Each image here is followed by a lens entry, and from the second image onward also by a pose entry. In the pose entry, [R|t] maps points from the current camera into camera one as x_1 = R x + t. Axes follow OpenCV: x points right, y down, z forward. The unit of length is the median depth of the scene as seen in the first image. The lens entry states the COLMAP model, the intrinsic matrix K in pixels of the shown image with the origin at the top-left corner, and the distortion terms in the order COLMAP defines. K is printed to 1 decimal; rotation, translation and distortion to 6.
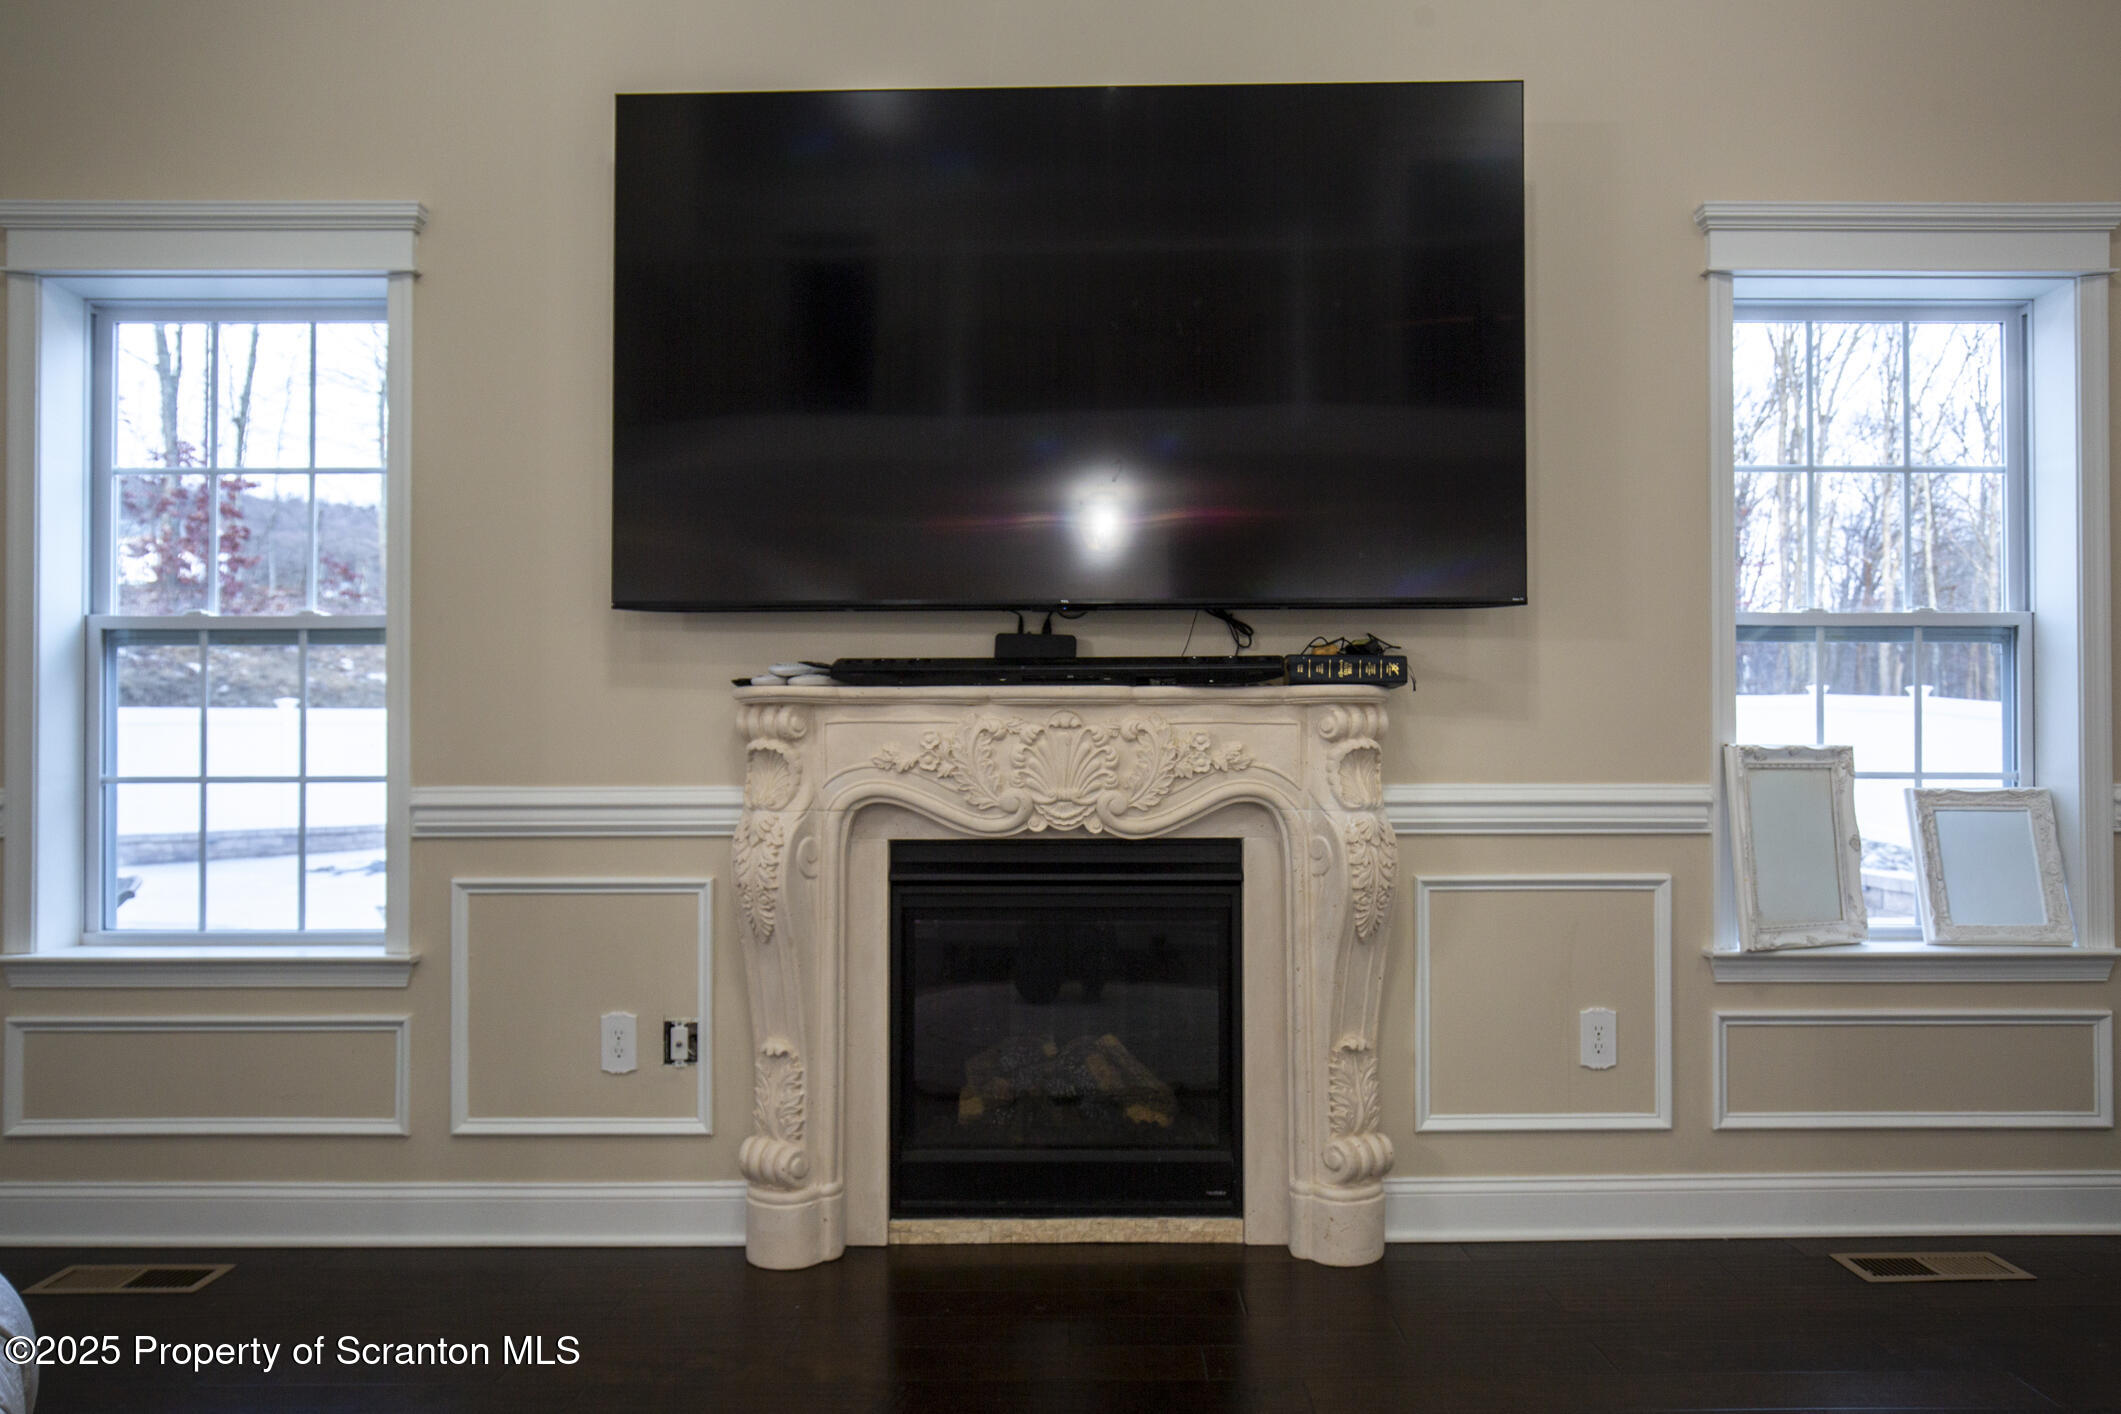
lens RADIAL K [[1396.3, 0, 1055.4], [0, 1396.3, 713.5], [0, 0, 1]] dist [-0.011725, -0.003000]
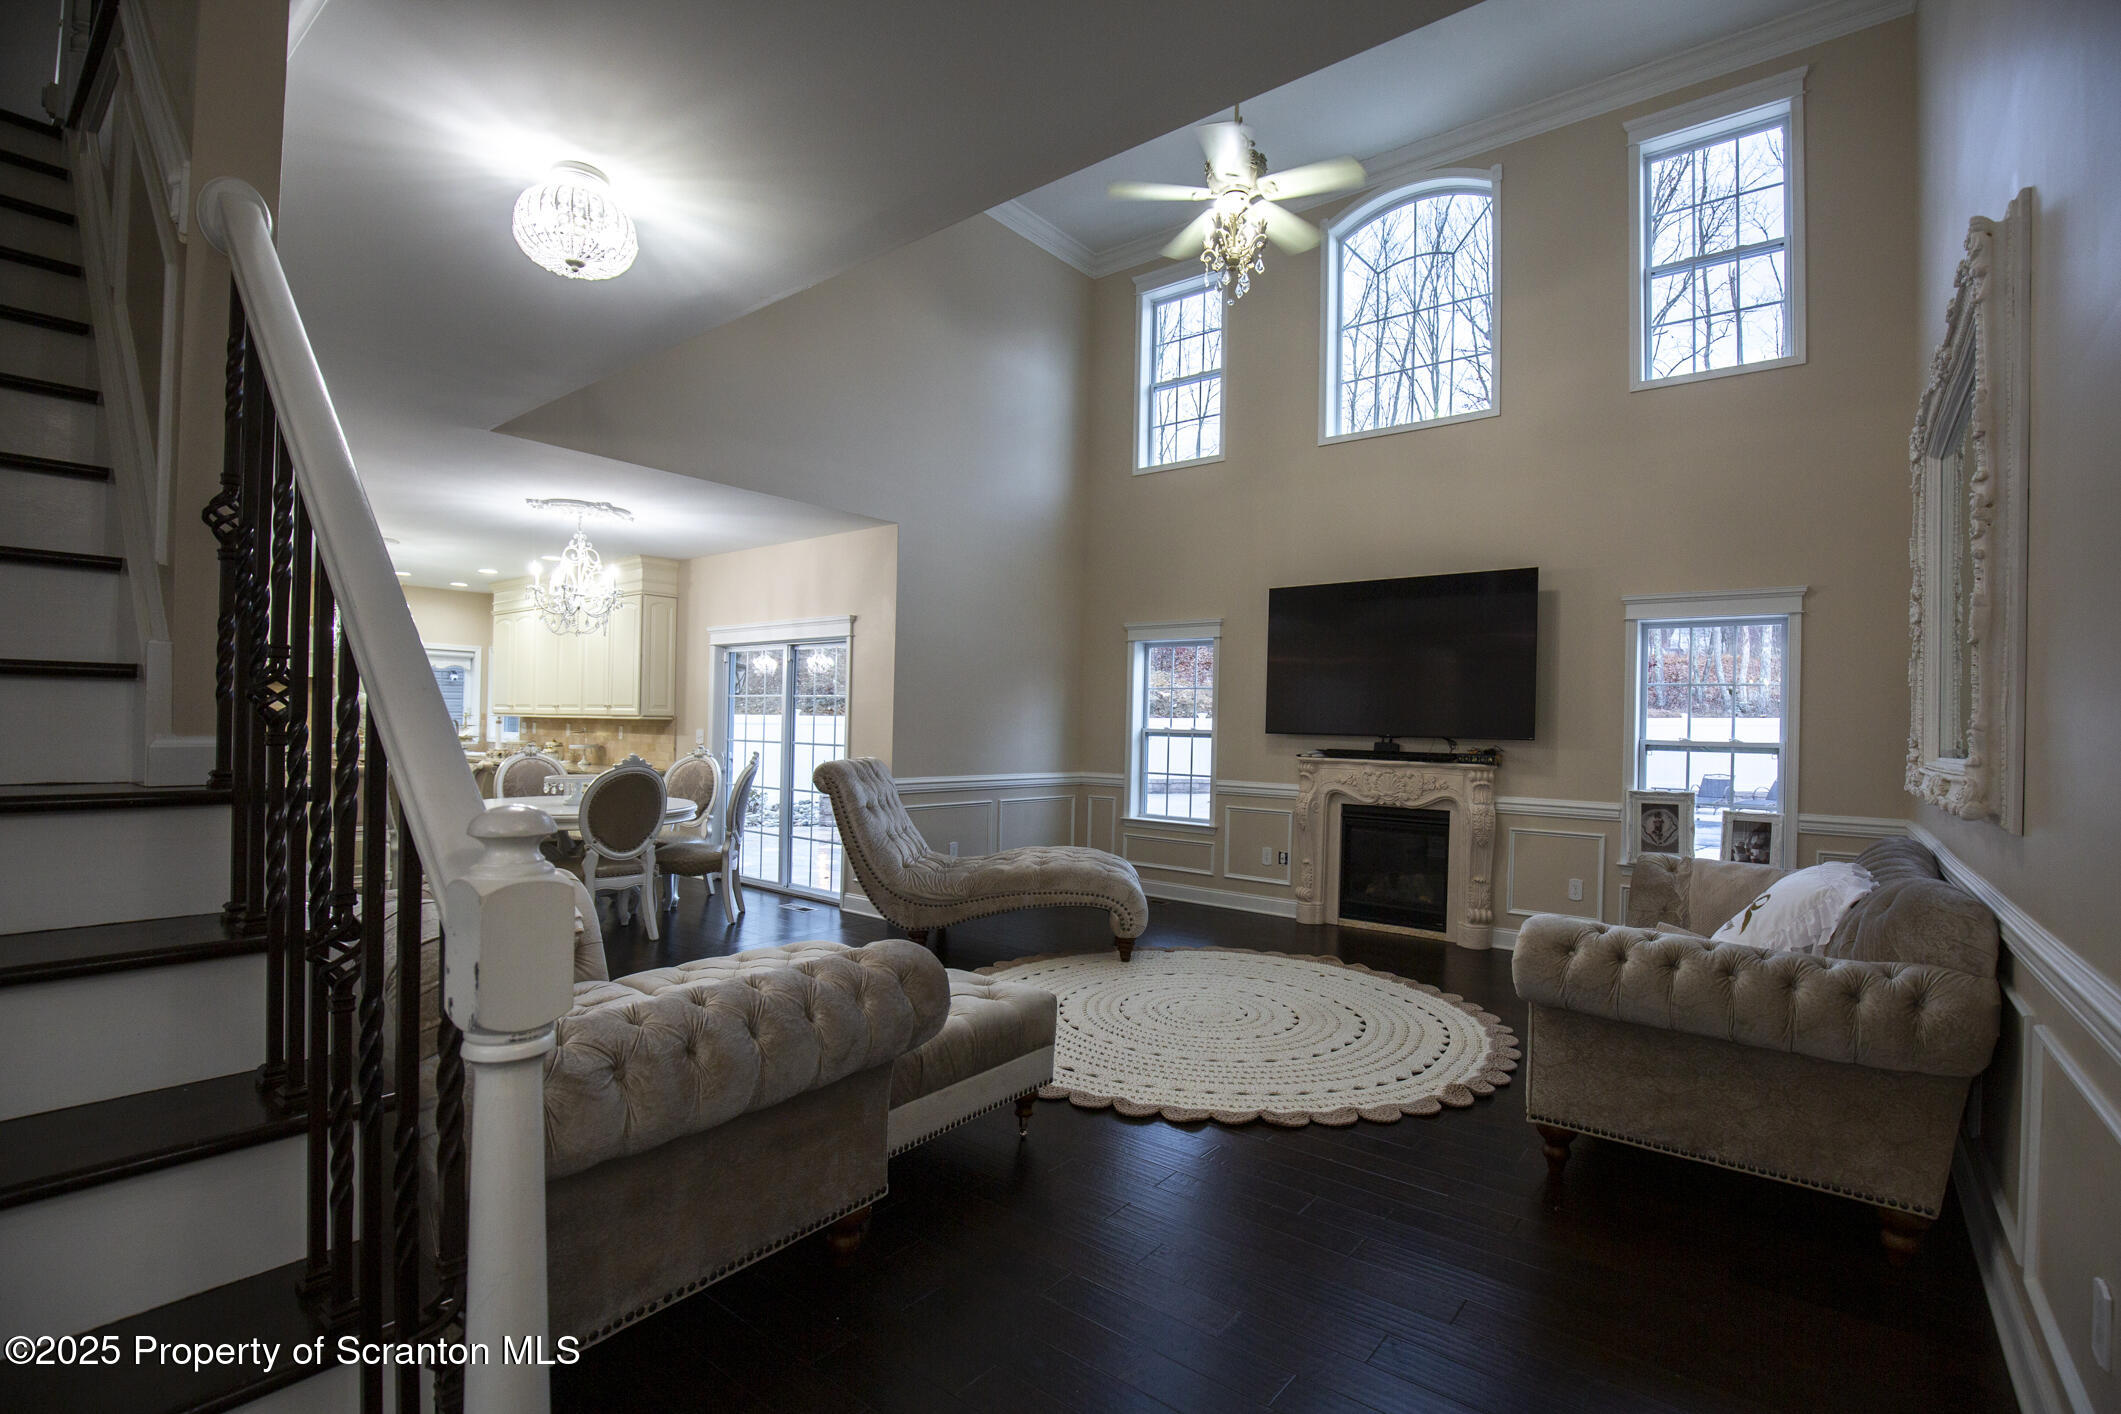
lens RADIAL K [[968.6, 0, 1063.6], [0, 968.6, 713.3], [0, 0, 1]] dist [-0.026848, 0.001155]
pose [[0.776504, 0.011439, -0.630009, 0.828811], [-0.021951, 0.999719, -0.008903, -0.091954], [0.629730, 0.020742, 0.776537, -1.233154]]
